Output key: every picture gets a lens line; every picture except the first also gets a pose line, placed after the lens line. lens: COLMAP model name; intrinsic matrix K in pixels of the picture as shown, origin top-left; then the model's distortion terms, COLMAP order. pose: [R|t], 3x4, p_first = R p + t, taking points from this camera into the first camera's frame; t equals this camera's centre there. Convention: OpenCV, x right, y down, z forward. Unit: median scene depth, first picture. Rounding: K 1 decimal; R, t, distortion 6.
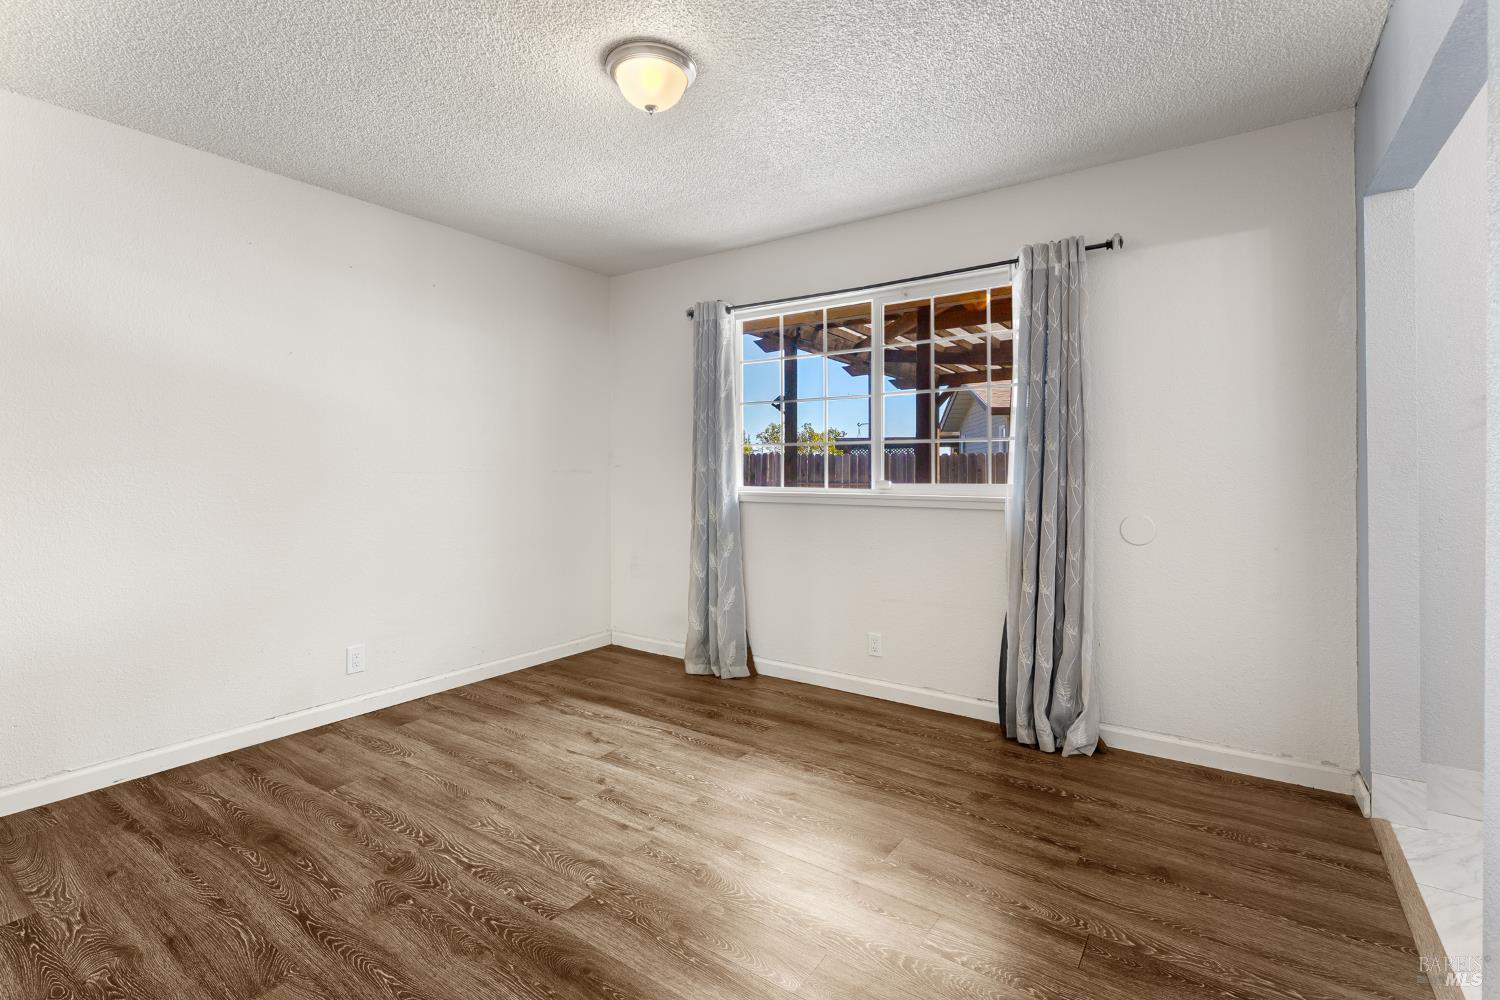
lens RADIAL K [[687.1, 0, 757.3], [0, 687.1, 463.2], [0, 0, 1]] dist [0.000423, -0.000506]
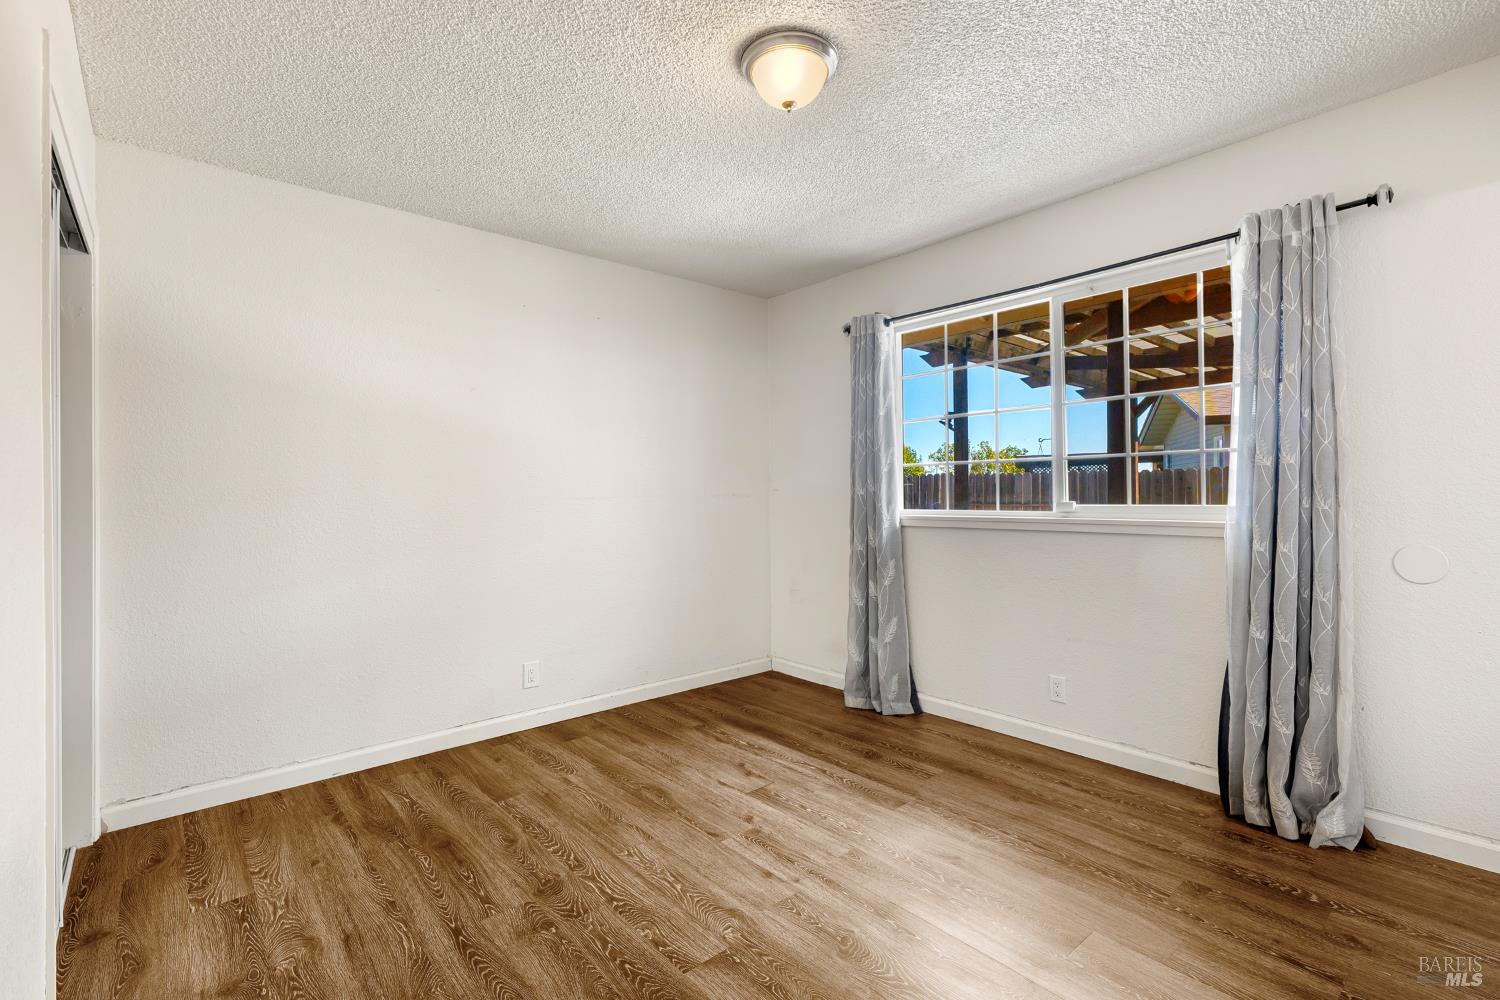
lens RADIAL K [[687.1, 0, 757.1], [0, 687.1, 490.3], [0, 0, 1]] dist [0.000423, -0.000506]
pose [[0.969371, -0.012320, -0.245294, 0.024396], [0.013979, 0.999890, 0.005023, 0.000005], [0.245205, -0.008298, 0.969436, 0.079618]]
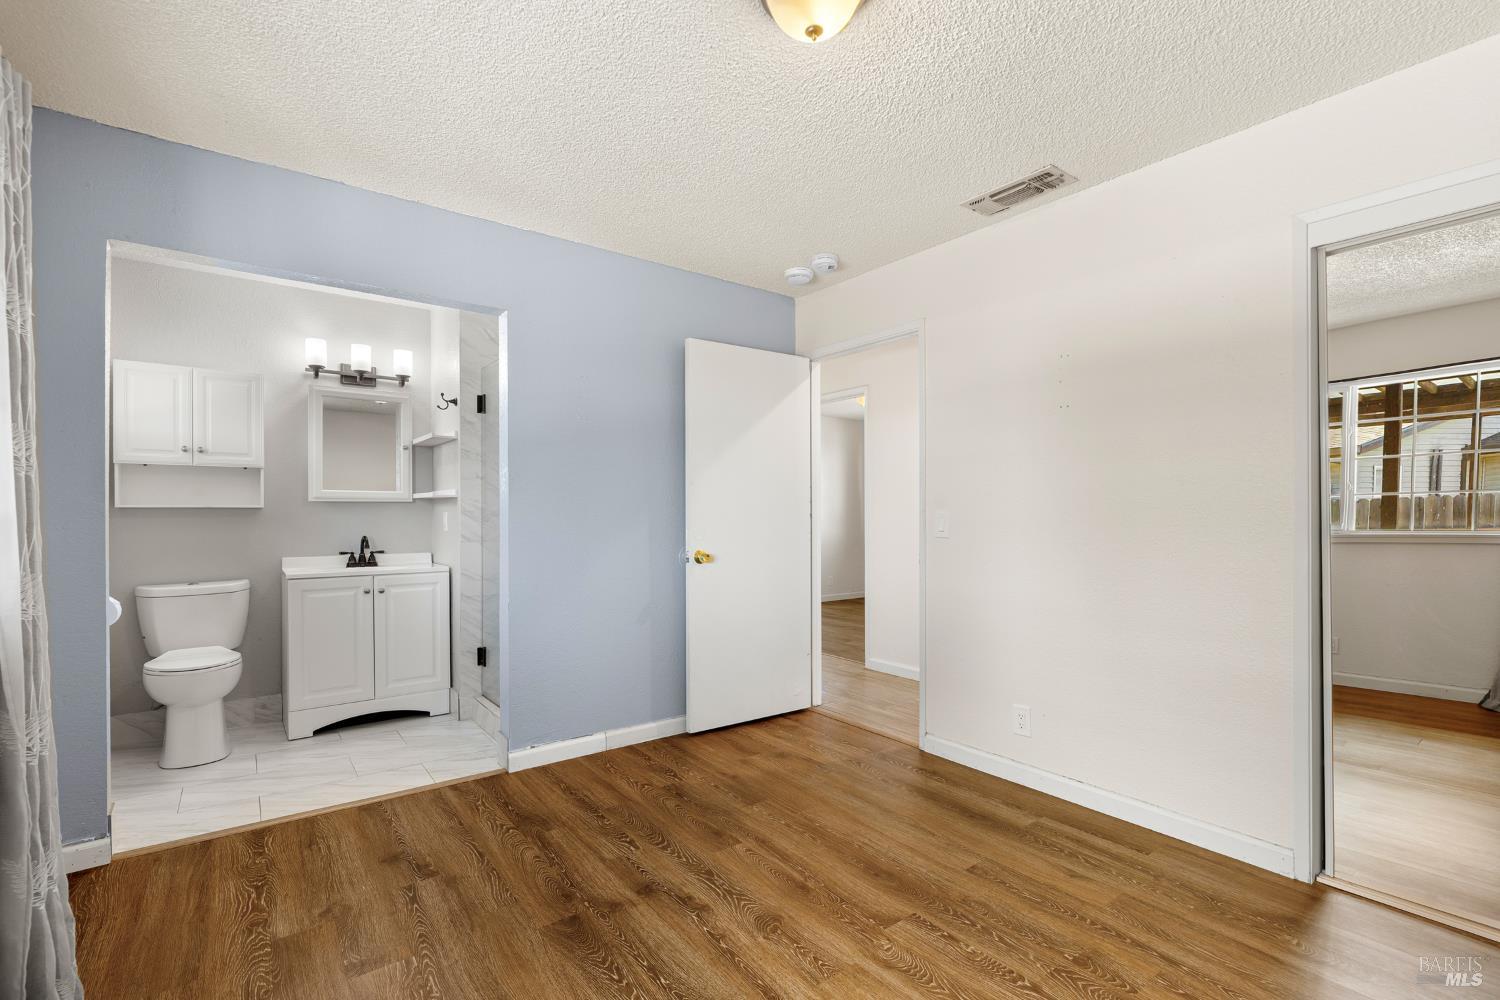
lens RADIAL K [[687.1, 0, 747.2], [0, 687.1, 510.8], [0, 0, 1]] dist [0.000423, -0.000506]
pose [[-0.948845, 0.000019, 0.315743, -0.269436], [-0.004615, 0.999892, -0.013928, 0.014377], [-0.315709, -0.014672, -0.948743, 1.474629]]
